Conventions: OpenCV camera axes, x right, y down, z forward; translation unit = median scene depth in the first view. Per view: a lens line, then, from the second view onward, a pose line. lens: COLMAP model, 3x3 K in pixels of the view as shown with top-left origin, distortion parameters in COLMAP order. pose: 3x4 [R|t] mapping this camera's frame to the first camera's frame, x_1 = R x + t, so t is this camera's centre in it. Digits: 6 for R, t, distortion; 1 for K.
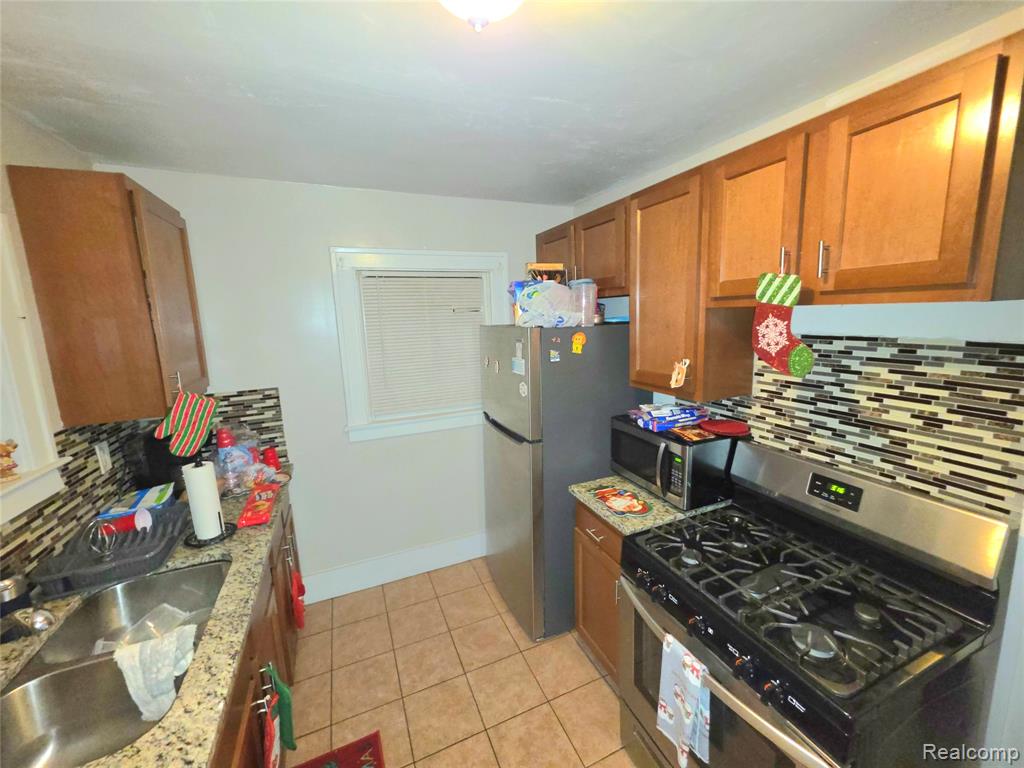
lens RADIAL K [[409.2, 0, 517.8], [0, 409.2, 378.9], [0, 0, 1]] dist [0.000625, -0.000014]
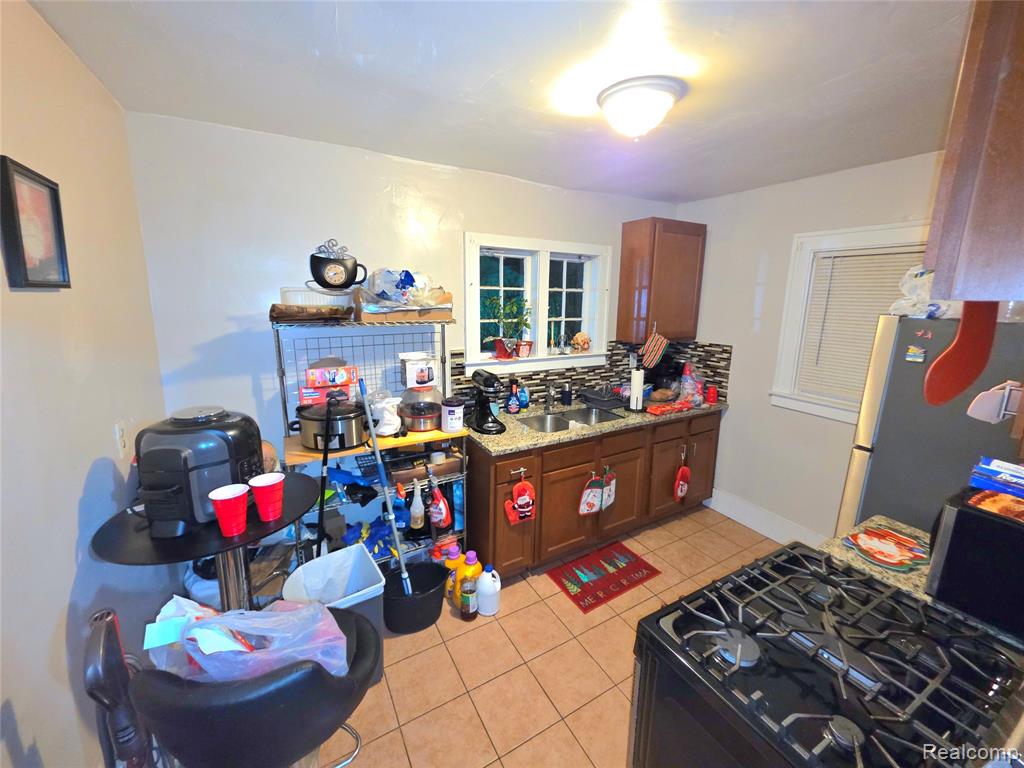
lens RADIAL K [[409.2, 0, 517.9], [0, 409.2, 387.8], [0, 0, 1]] dist [0.000625, -0.000014]
pose [[0.103849, 0.253944, -0.961628, 0.795066], [-0.175294, 0.956393, 0.233632, -0.044434], [0.979024, 0.144305, 0.143835, 0.151171]]
